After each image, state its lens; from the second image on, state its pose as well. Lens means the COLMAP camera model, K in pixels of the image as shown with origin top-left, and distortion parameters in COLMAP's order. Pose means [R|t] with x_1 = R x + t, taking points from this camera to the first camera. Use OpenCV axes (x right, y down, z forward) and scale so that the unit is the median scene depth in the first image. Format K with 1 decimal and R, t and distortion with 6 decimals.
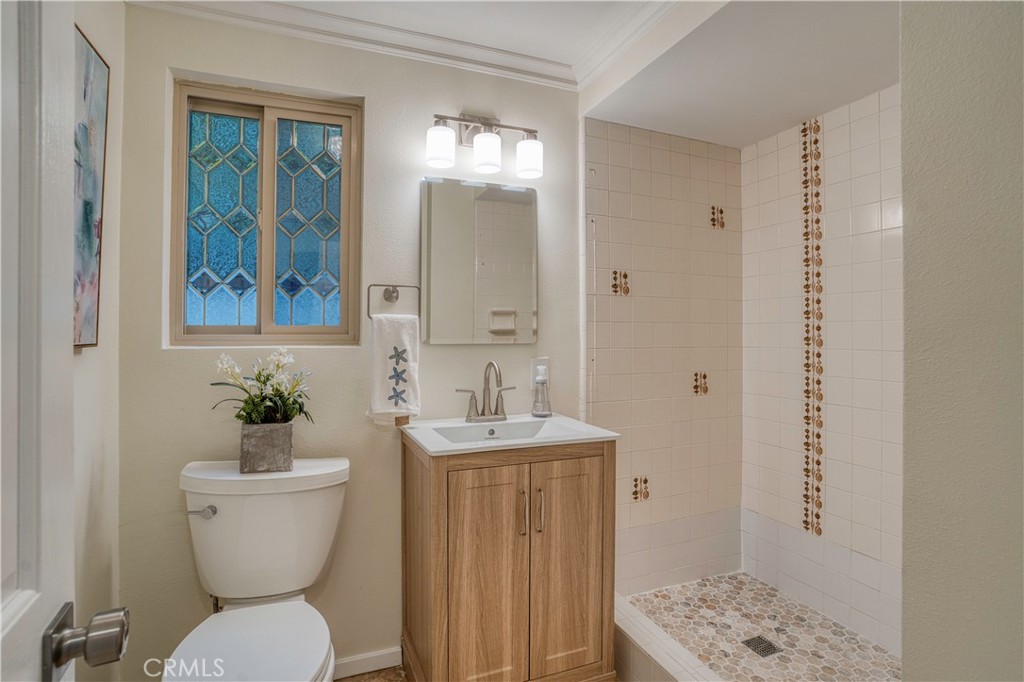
lens RADIAL K [[537.4, 0, 512.0], [0, 537.4, 341.0], [0, 0, 1]] dist [-0.000610, 0.000021]
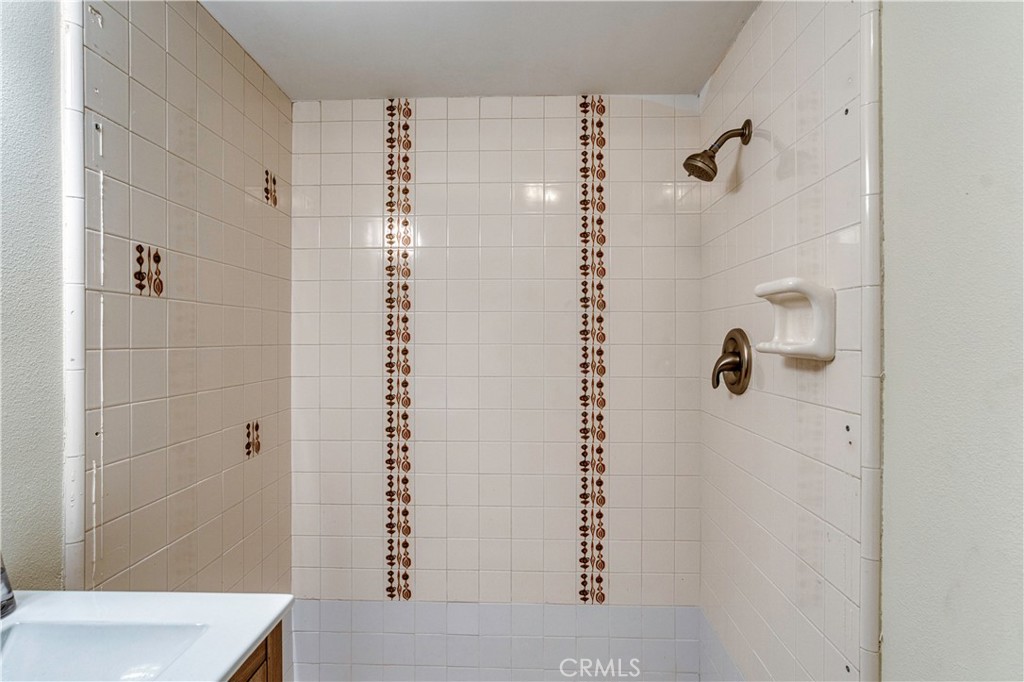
lens RADIAL K [[536.6, 0, 512.0], [0, 536.6, 341.0], [0, 0, 1]] dist [-0.013719, 0.001489]
pose [[0.409585, -0.007306, 0.912243, -0.117217], [0.012219, 0.999922, 0.002522, -0.039946], [-0.912190, 0.010114, 0.409642, 0.496134]]
